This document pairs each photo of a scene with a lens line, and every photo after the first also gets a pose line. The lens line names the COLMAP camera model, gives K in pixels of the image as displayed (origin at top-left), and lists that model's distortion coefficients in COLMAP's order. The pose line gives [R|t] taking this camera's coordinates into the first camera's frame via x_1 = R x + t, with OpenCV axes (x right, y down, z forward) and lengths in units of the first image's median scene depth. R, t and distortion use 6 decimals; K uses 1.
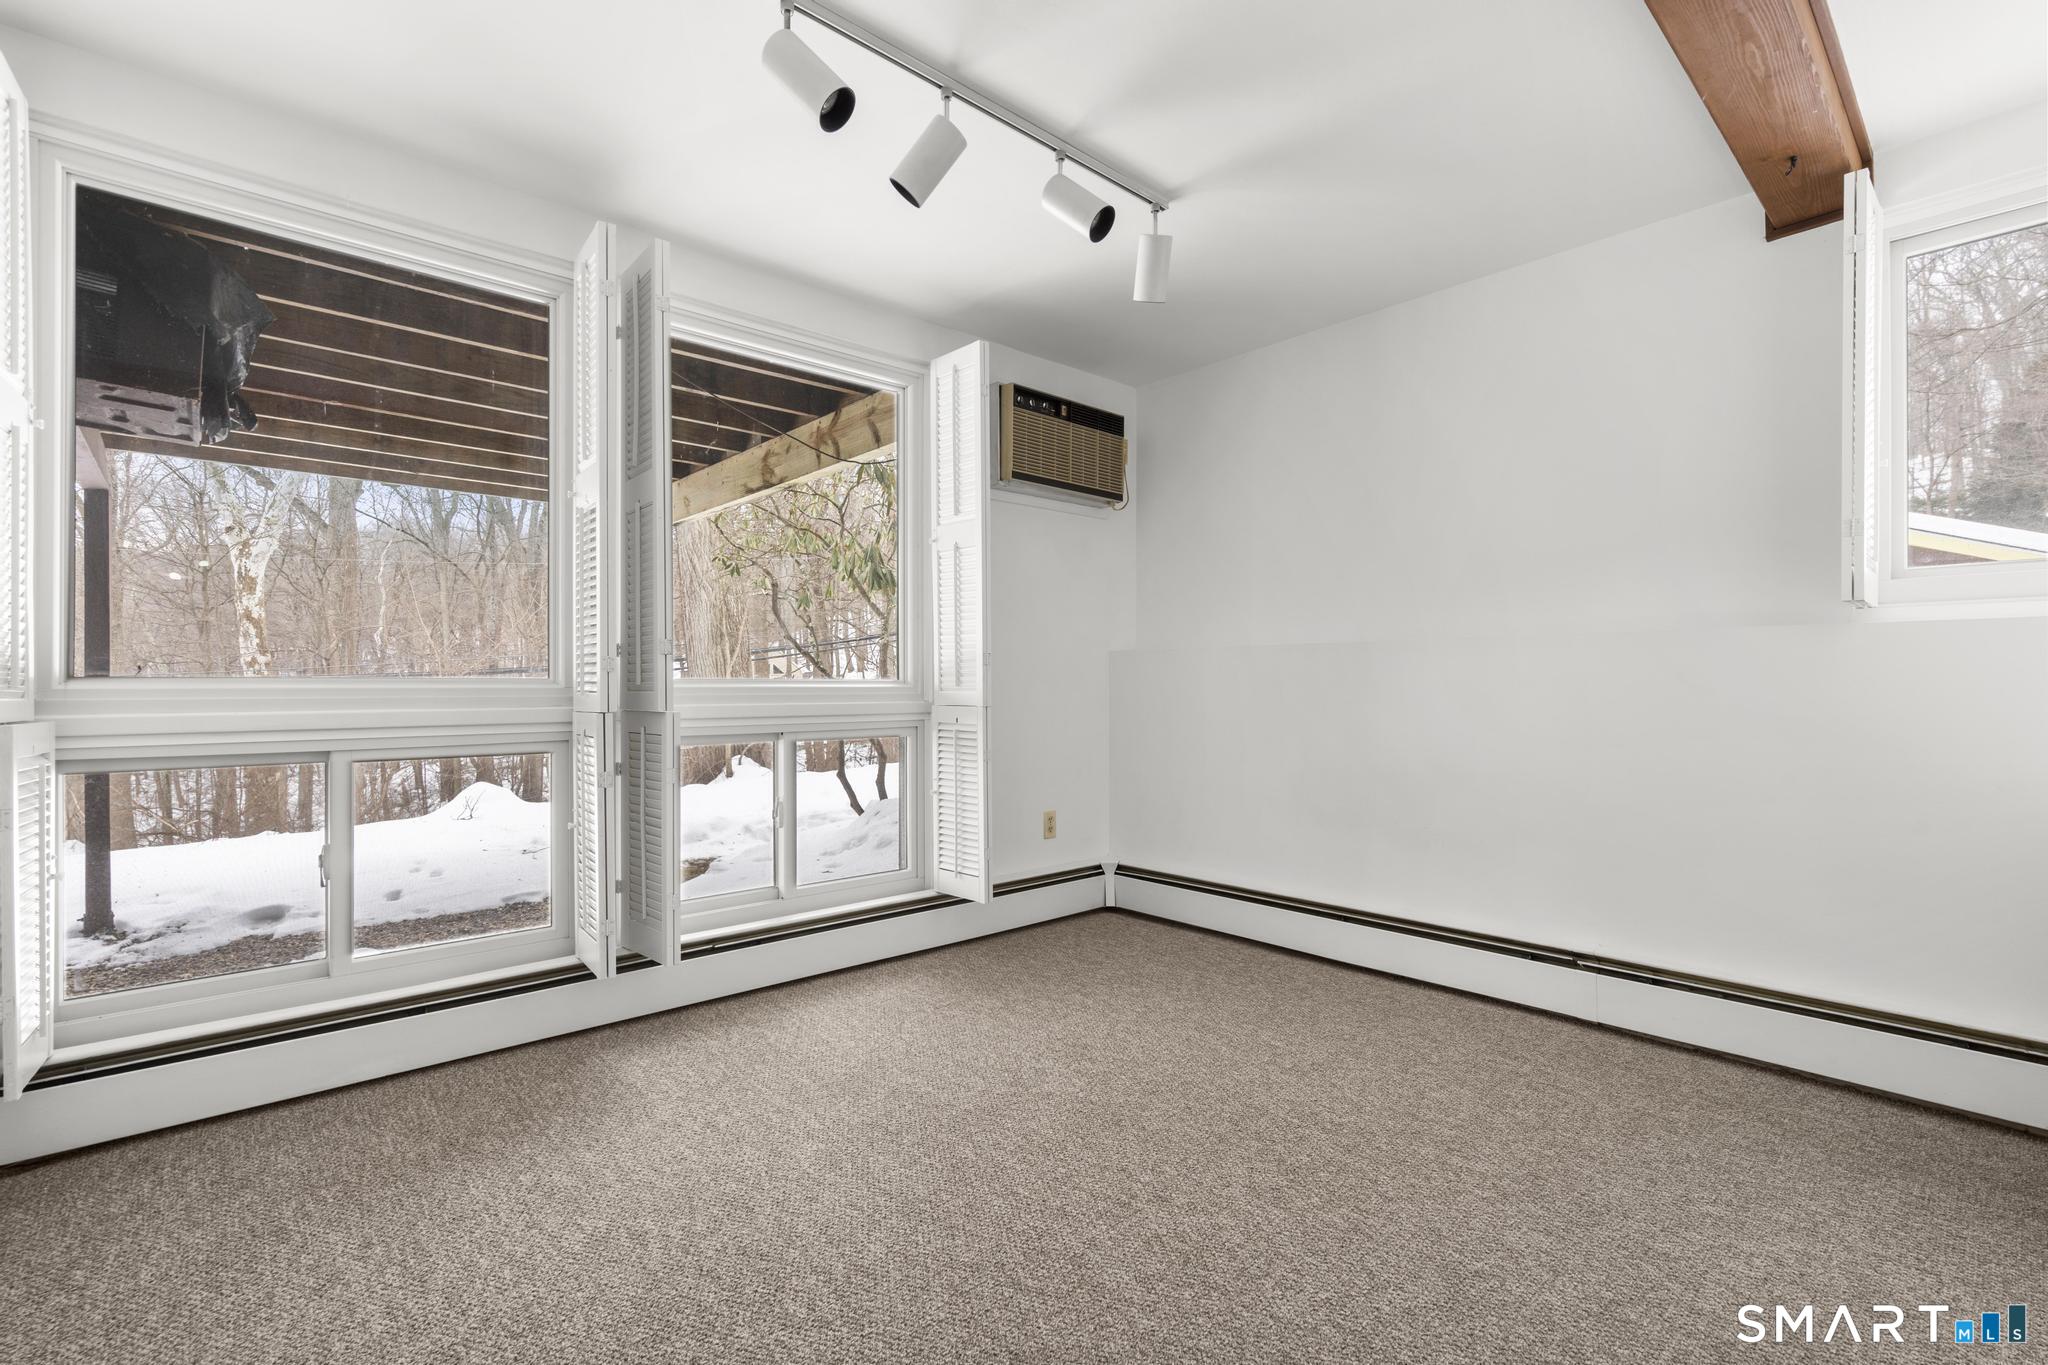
lens RADIAL K [[911.6, 0, 1034.5], [0, 911.6, 676.1], [0, 0, 1]] dist [-0.007411, 0.002673]
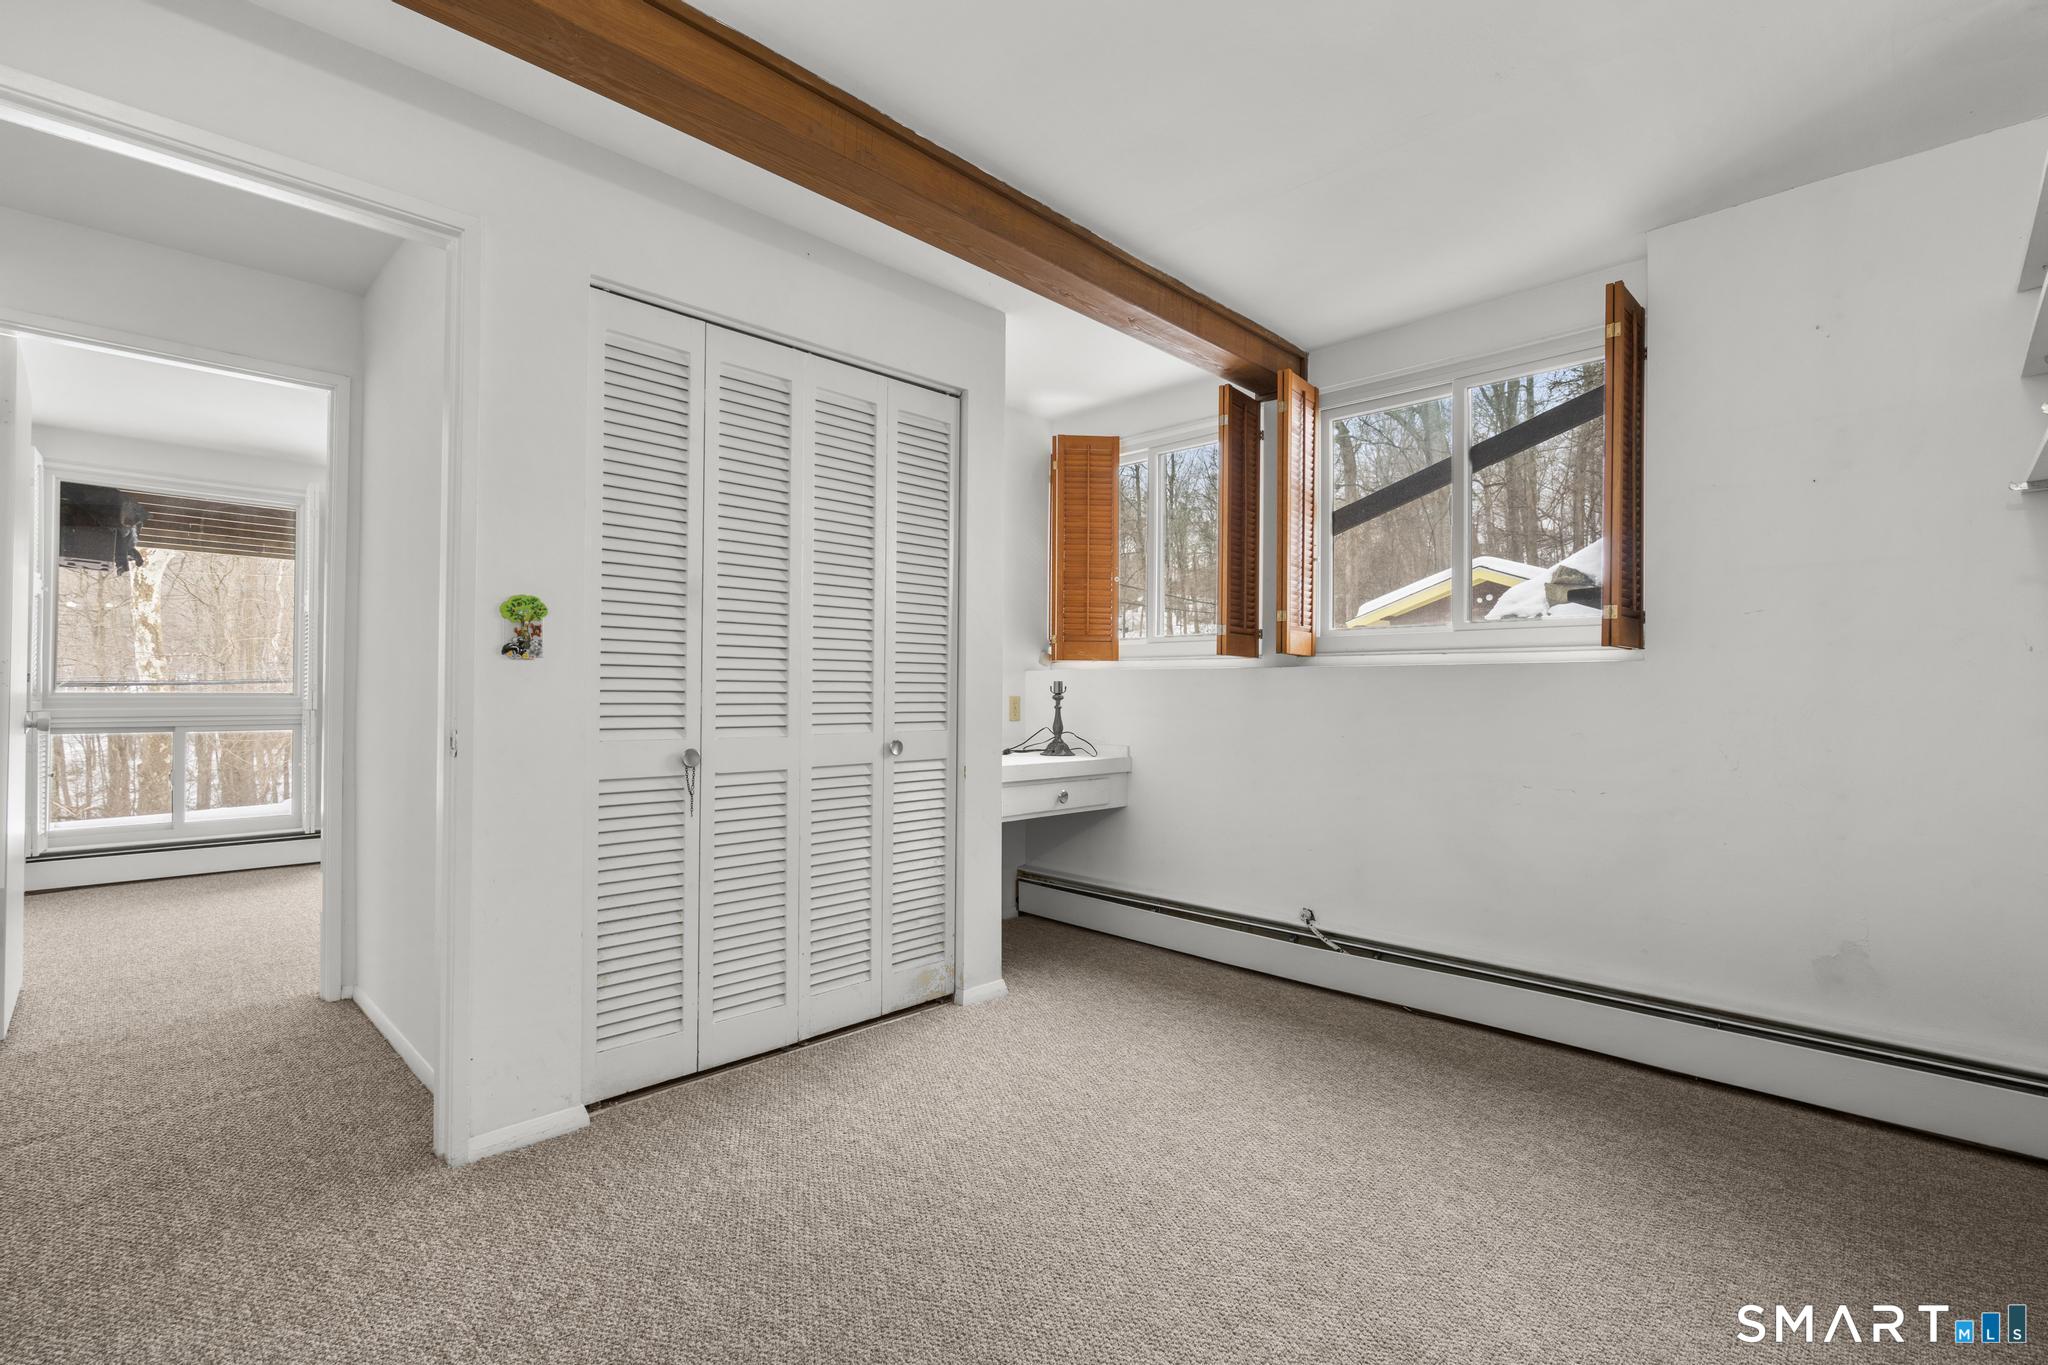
lens RADIAL K [[911.6, 0, 1018.3], [0, 911.6, 689.2], [0, 0, 1]] dist [-0.007411, 0.002673]
pose [[0.998517, 0.013362, 0.052777, 0.069152], [-0.013382, 0.999910, 0.000018, -0.002083], [-0.052772, -0.000724, 0.998606, -0.078524]]
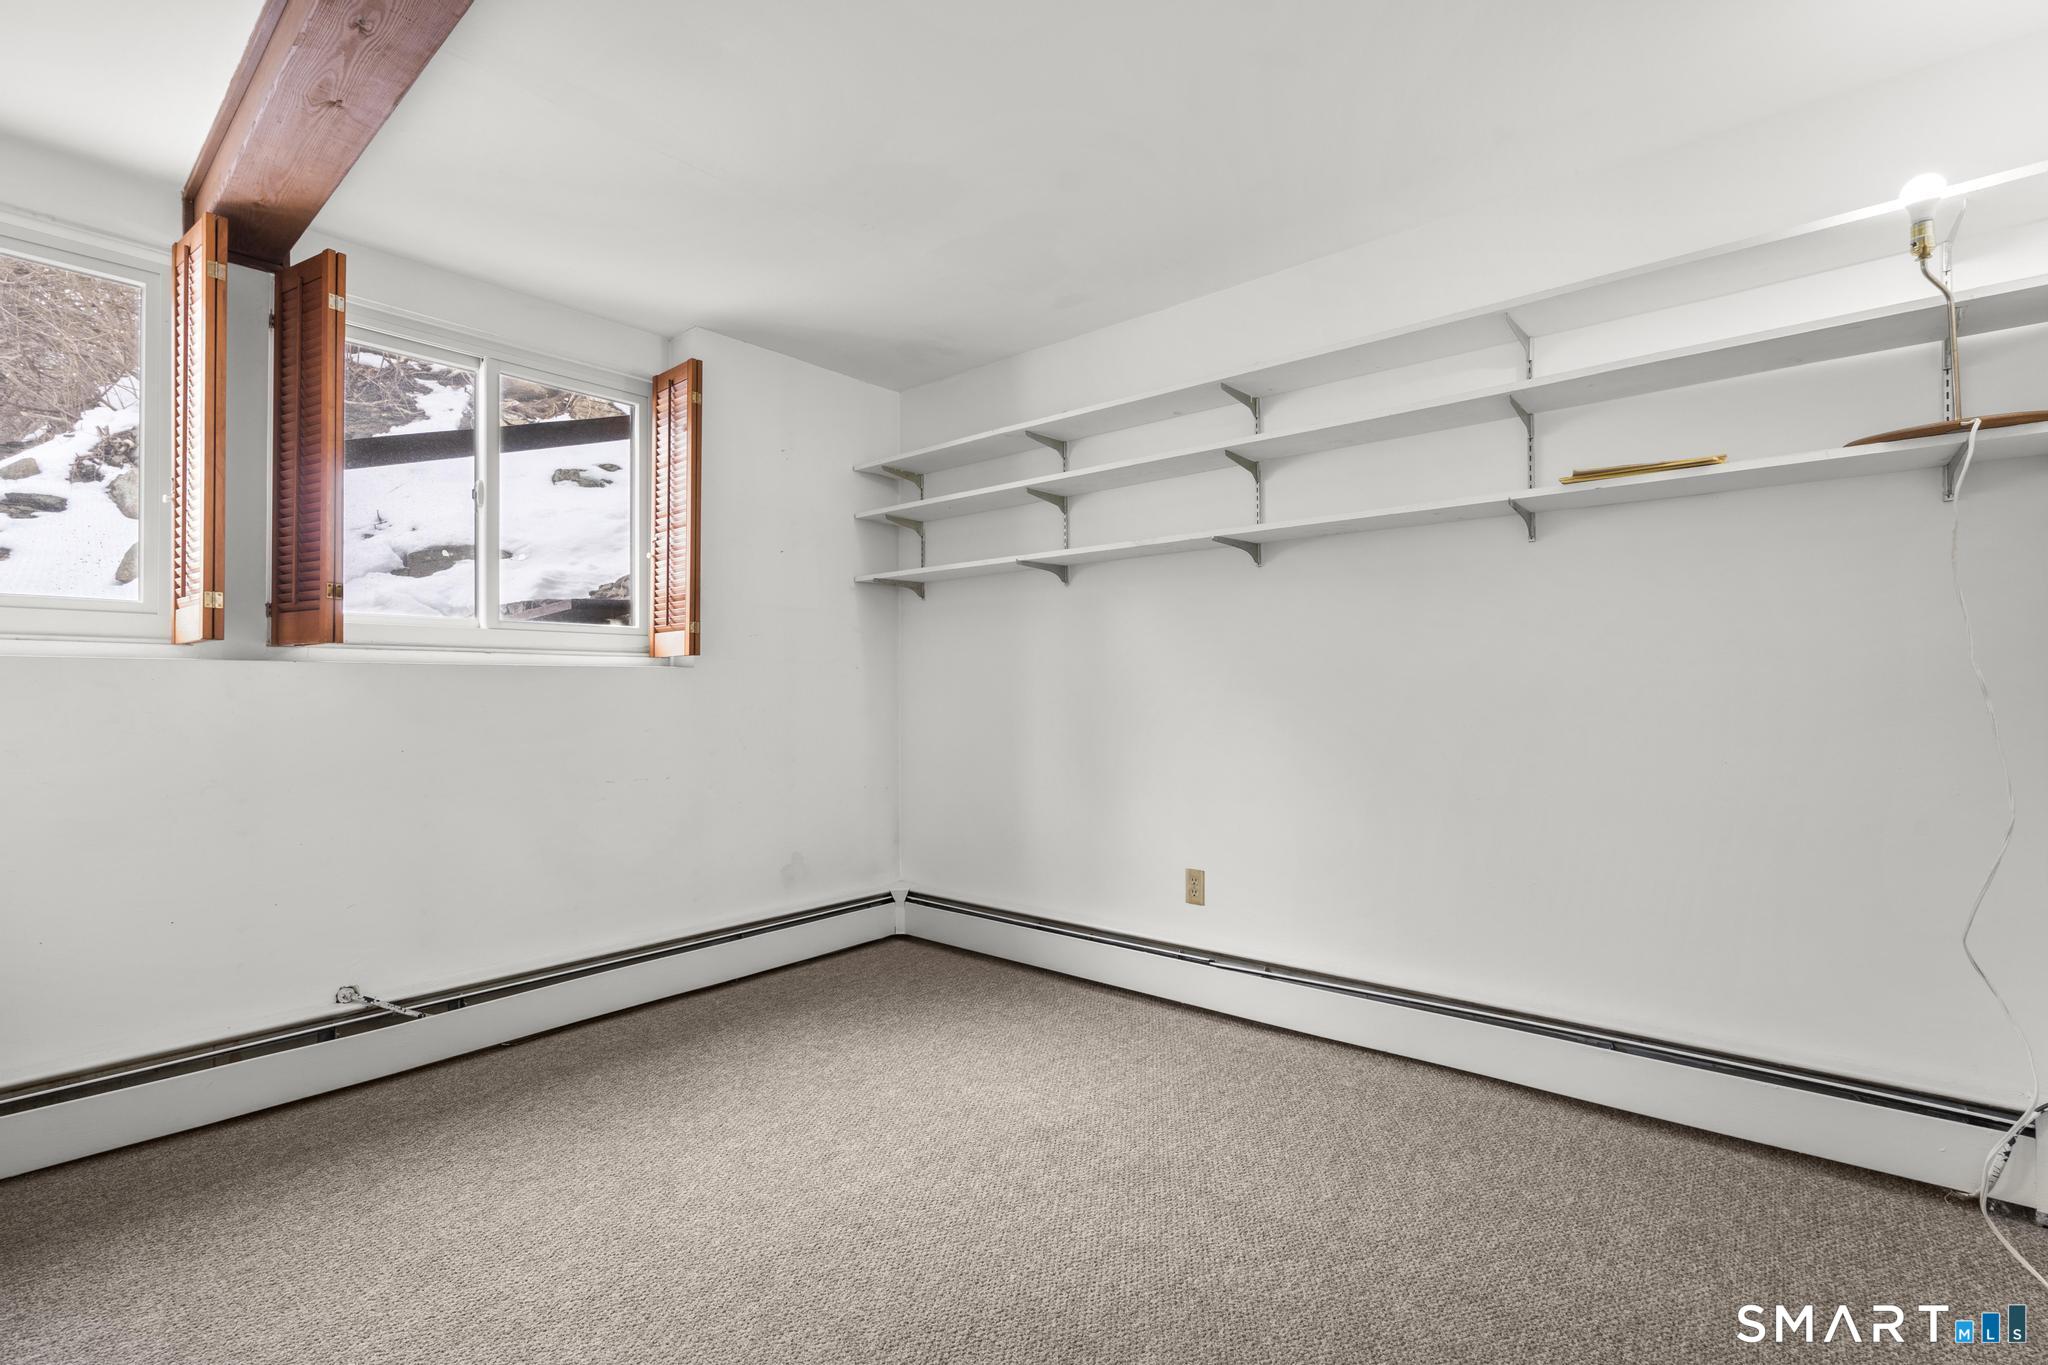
lens RADIAL K [[911.6, 0, 1025.8], [0, 911.6, 692.2], [0, 0, 1]] dist [-0.007411, 0.002673]
pose [[-0.120501, 0.005327, 0.992699, -0.487932], [0.003415, 0.999982, -0.004951, -0.000963], [-0.992707, 0.002793, -0.120517, 0.583377]]
